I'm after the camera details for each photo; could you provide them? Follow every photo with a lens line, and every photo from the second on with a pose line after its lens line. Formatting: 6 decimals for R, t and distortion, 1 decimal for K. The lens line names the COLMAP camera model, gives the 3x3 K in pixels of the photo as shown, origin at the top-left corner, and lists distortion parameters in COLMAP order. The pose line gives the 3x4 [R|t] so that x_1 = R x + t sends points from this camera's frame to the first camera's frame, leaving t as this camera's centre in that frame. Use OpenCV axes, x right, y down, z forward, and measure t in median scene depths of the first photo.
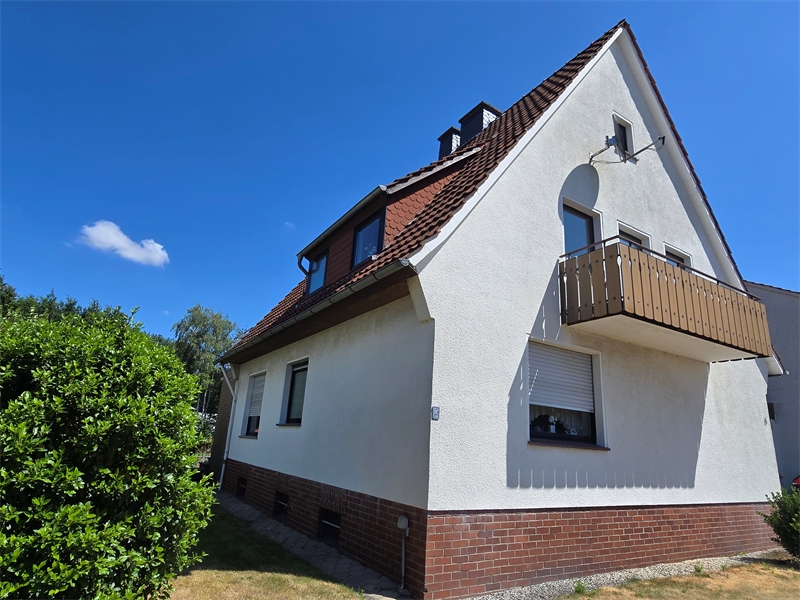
lens RADIAL K [[470.0, 0, 397.4], [0, 470.0, 303.3], [0, 0, 1]] dist [-0.017133, 0.000392]
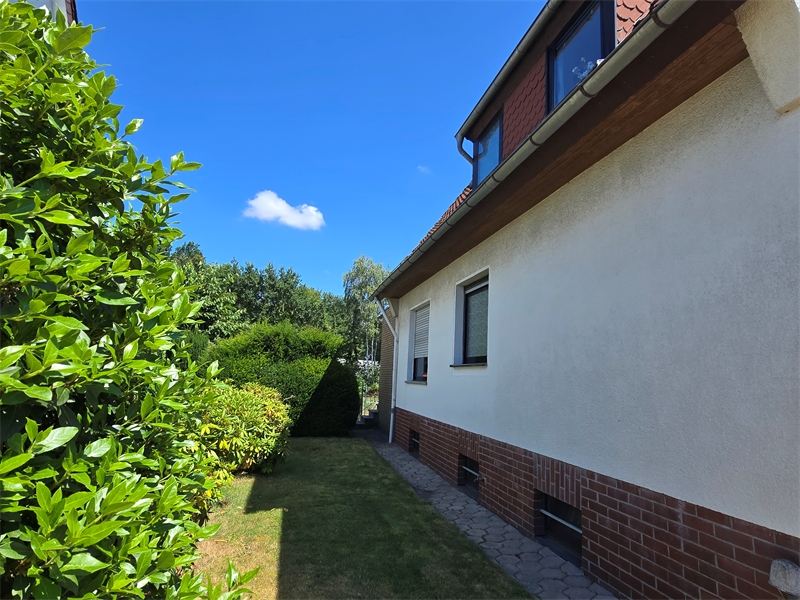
lens RADIAL K [[470.0, 0, 401.0], [0, 470.0, 302.7], [0, 0, 1]] dist [-0.017133, 0.000392]
pose [[0.946401, -0.069643, -0.315396, -0.095027], [0.105120, 0.989729, 0.096885, 0.082566], [0.305409, -0.124847, 0.944001, 0.299114]]
